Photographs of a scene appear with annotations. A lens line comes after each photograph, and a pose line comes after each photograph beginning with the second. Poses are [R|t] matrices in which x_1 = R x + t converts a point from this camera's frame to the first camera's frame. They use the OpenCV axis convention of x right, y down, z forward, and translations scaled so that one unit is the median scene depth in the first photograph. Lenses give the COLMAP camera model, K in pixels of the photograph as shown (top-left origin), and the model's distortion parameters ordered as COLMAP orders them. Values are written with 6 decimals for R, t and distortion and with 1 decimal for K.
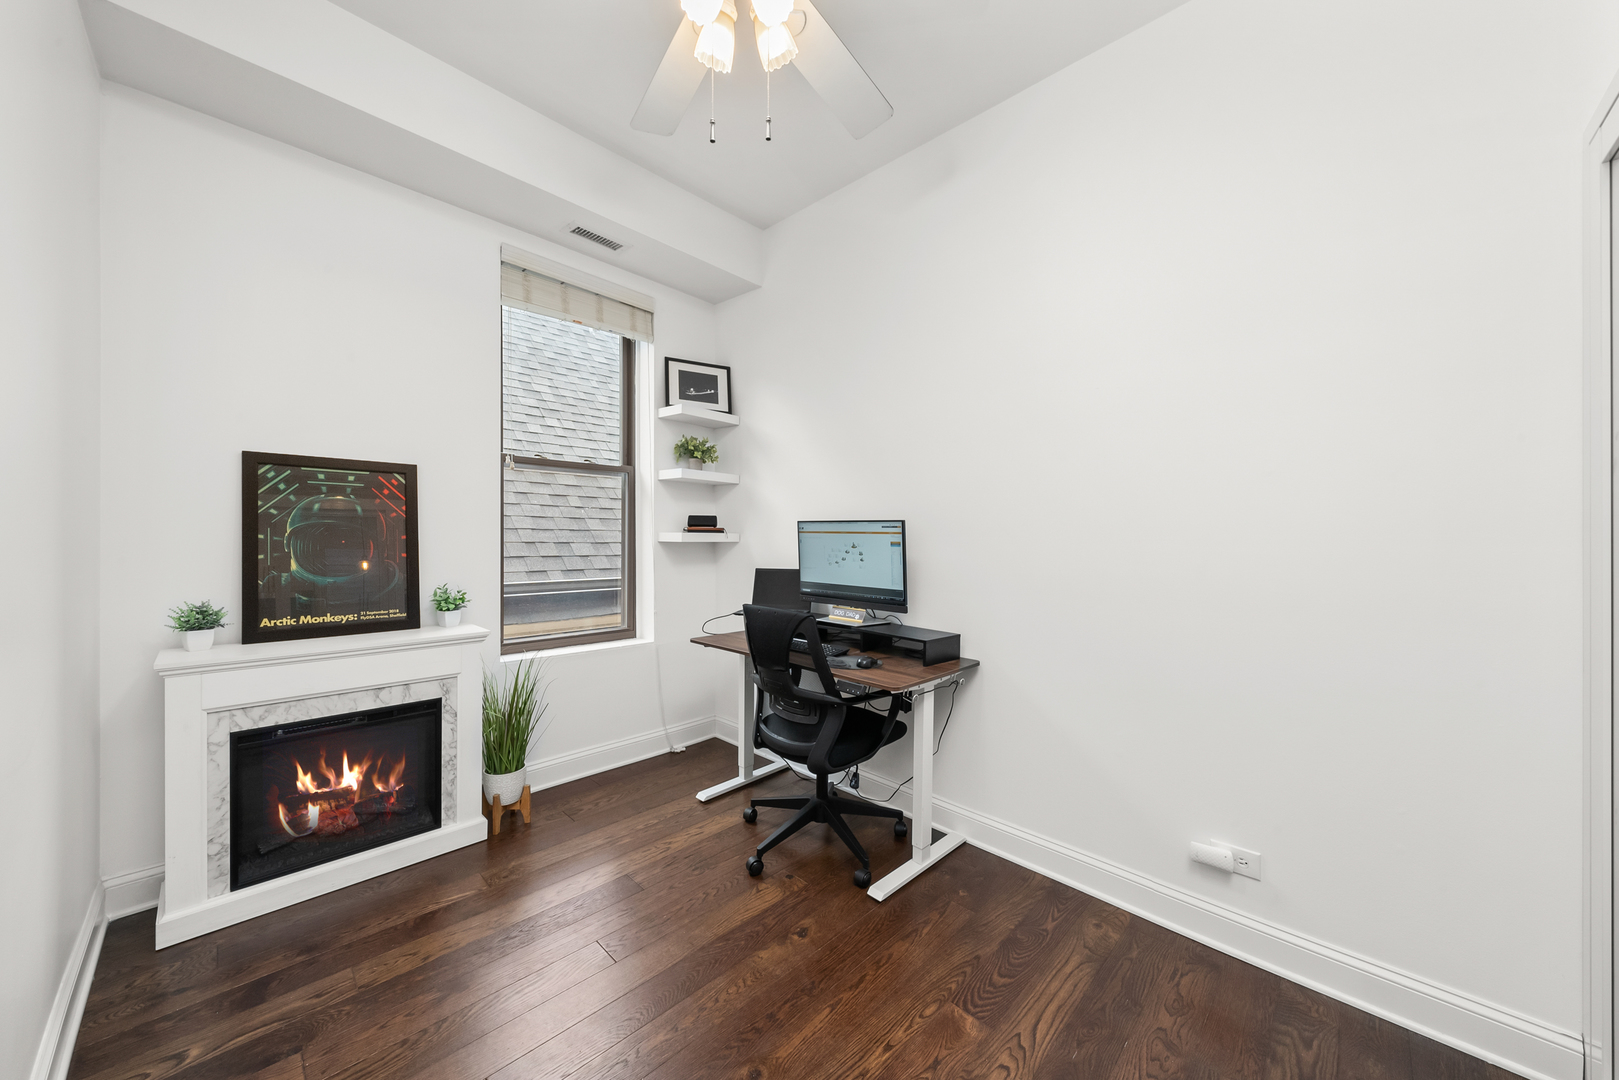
lens RADIAL K [[572.0, 0, 808.1], [0, 572.0, 537.7], [0, 0, 1]] dist [-0.000151, -0.000040]
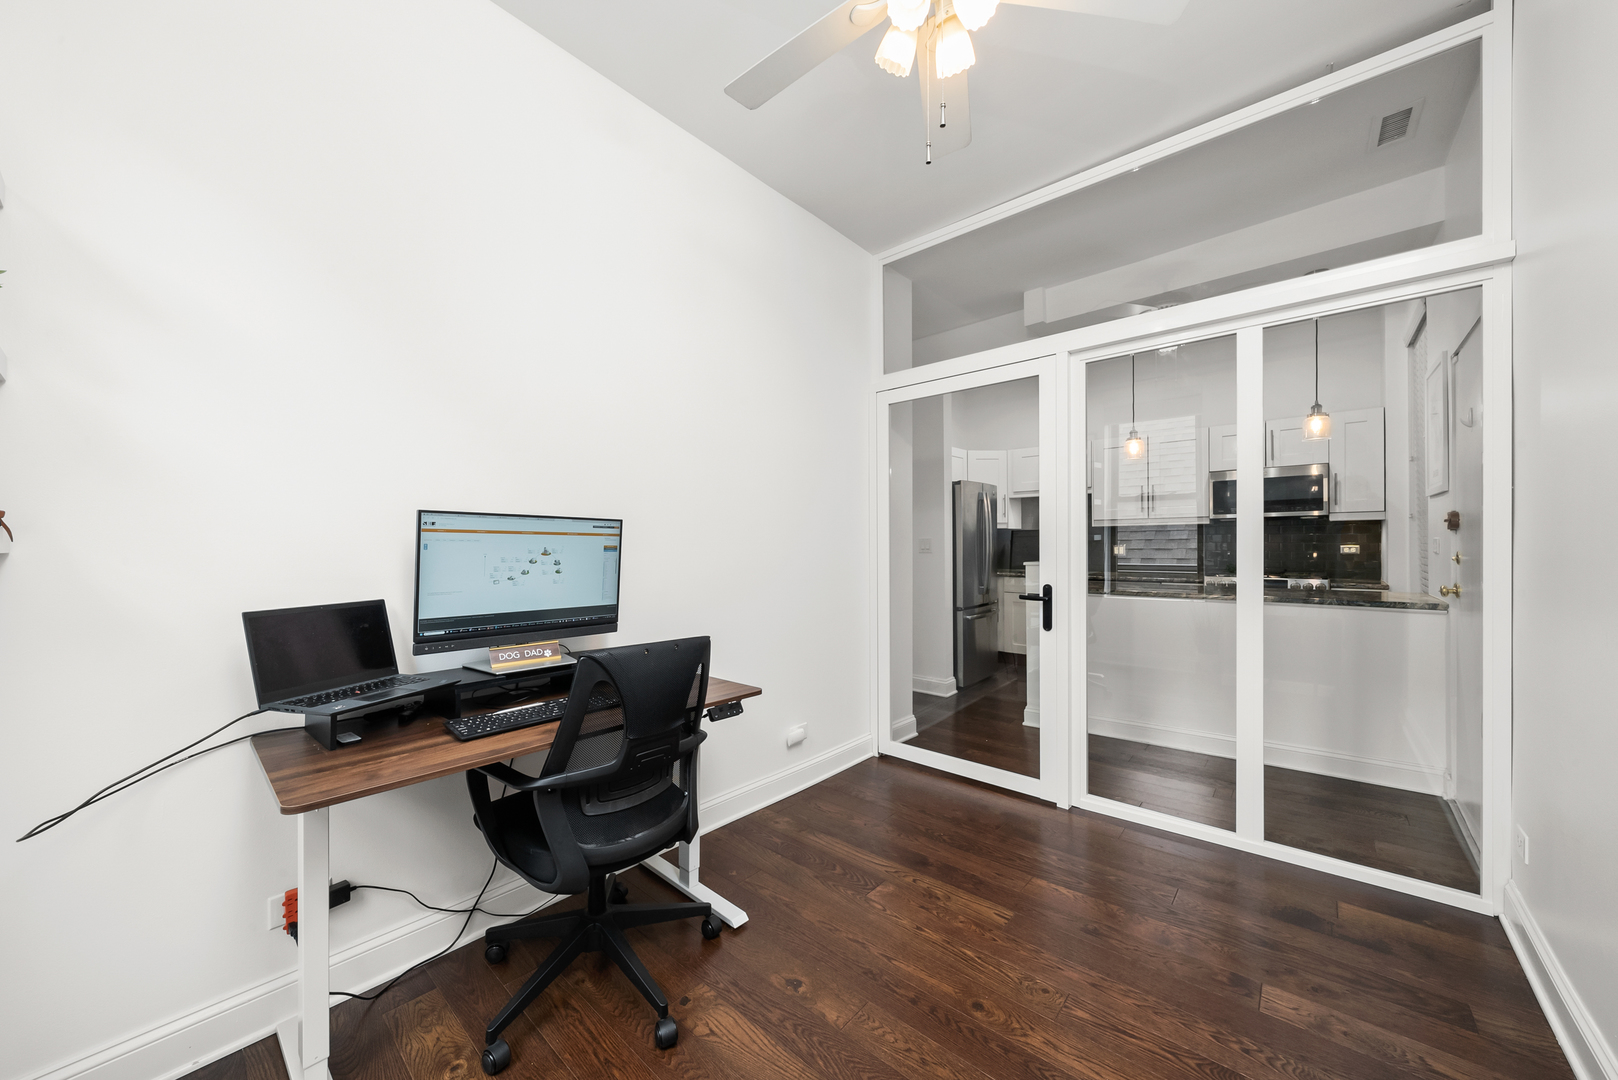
lens RADIAL K [[579.2, 0, 794.3], [0, 579.2, 545.7], [0, 0, 1]] dist [-0.001007, -0.000178]
pose [[-0.038097, -0.003806, 0.999267, -0.675111], [0.000816, 0.999992, 0.003840, 0.004129], [-0.999274, 0.000962, -0.038093, 0.768965]]
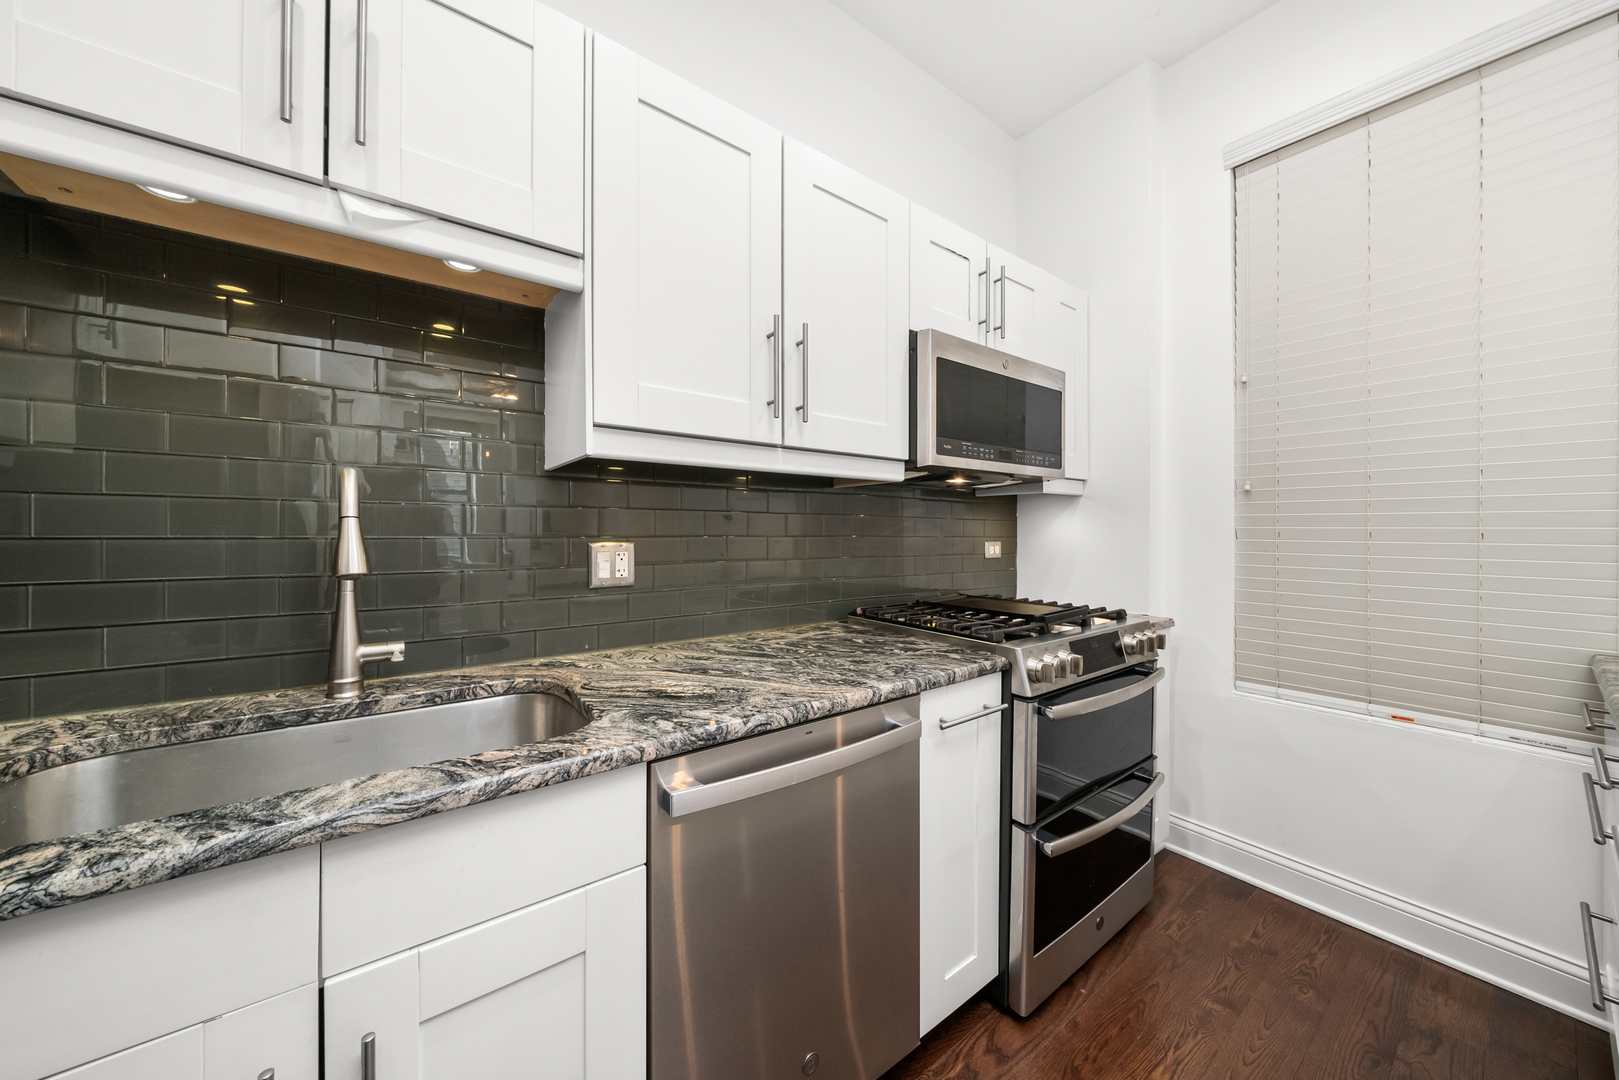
lens RADIAL K [[559.8, 0, 805.6], [0, 559.8, 530.2], [0, 0, 1]] dist [-0.001993, -0.000161]
pose [[-0.988725, -0.002976, 0.149713, 1.309375], [-0.004276, 0.999956, -0.008366, 0.000713], [-0.149681, -0.008912, -0.988694, -0.076218]]
